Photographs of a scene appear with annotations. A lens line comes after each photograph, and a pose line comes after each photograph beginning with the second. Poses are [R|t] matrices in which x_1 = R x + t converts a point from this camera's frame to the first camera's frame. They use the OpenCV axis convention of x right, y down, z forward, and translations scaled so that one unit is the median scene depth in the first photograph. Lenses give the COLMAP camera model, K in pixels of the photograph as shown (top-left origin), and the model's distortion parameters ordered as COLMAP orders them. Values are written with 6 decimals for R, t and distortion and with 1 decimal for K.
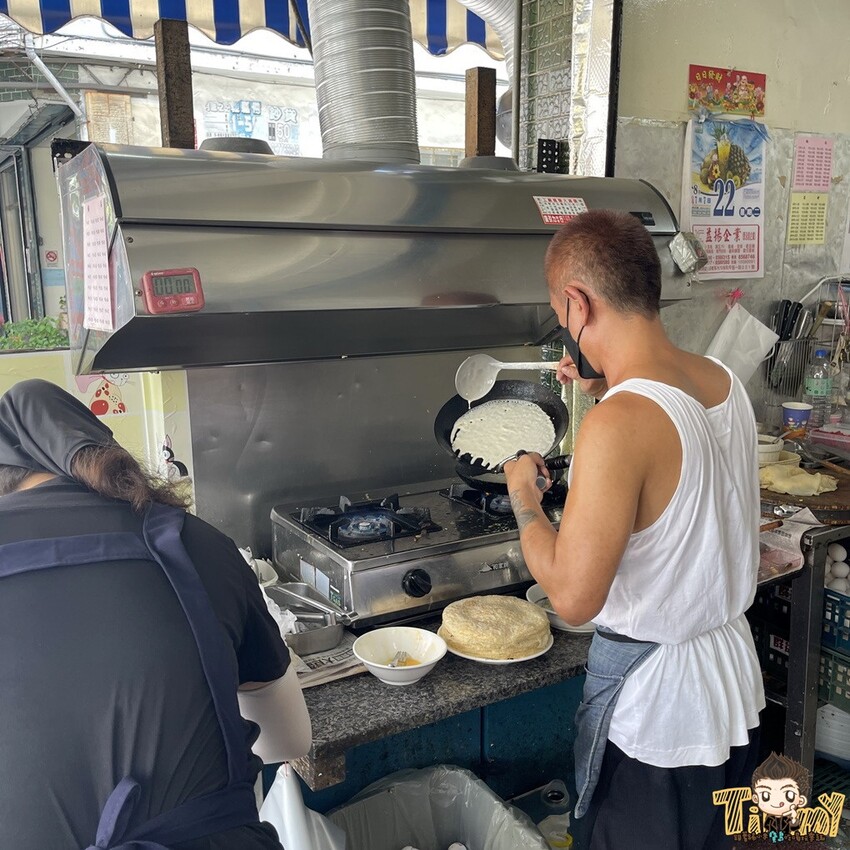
lens RADIAL K [[872.1, 0, 425.0], [0, 872.1, 425.0], [0, 0, 1]] dist [0.006917, 0.072574]
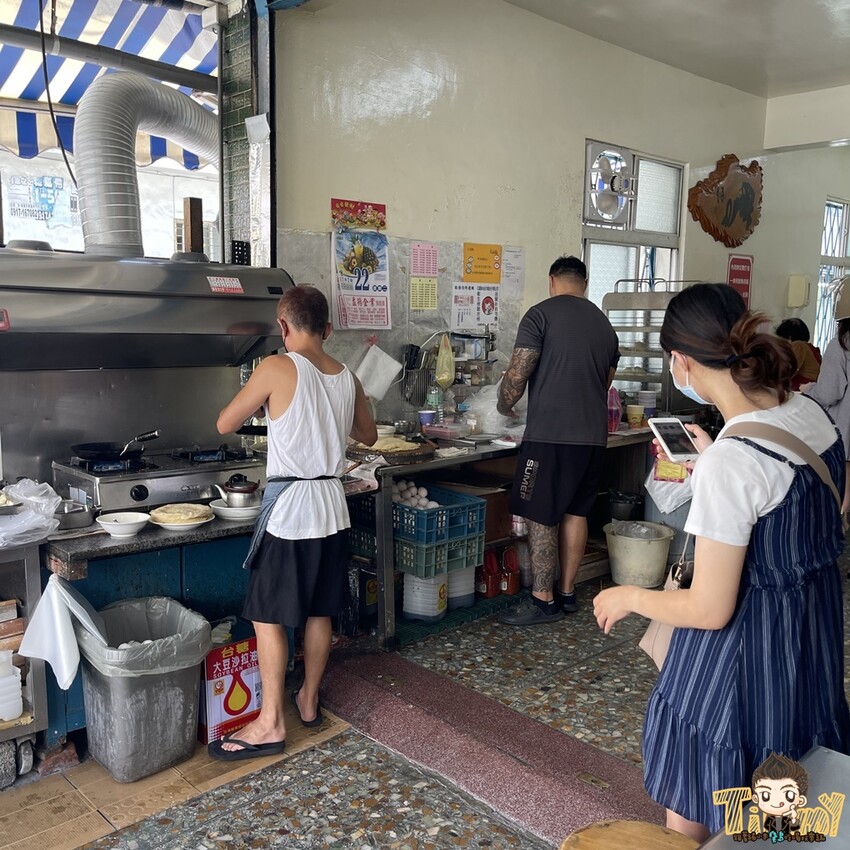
lens RADIAL K [[860.0, 0, 425.0], [0, 860.0, 425.0], [0, 0, 1]] dist [0.072894, -0.207358]
pose [[0.978522, -0.011176, 0.205838, 0.130964], [0.026628, 0.997017, -0.072449, 0.124888], [-0.204414, 0.076374, 0.975900, -0.546601]]
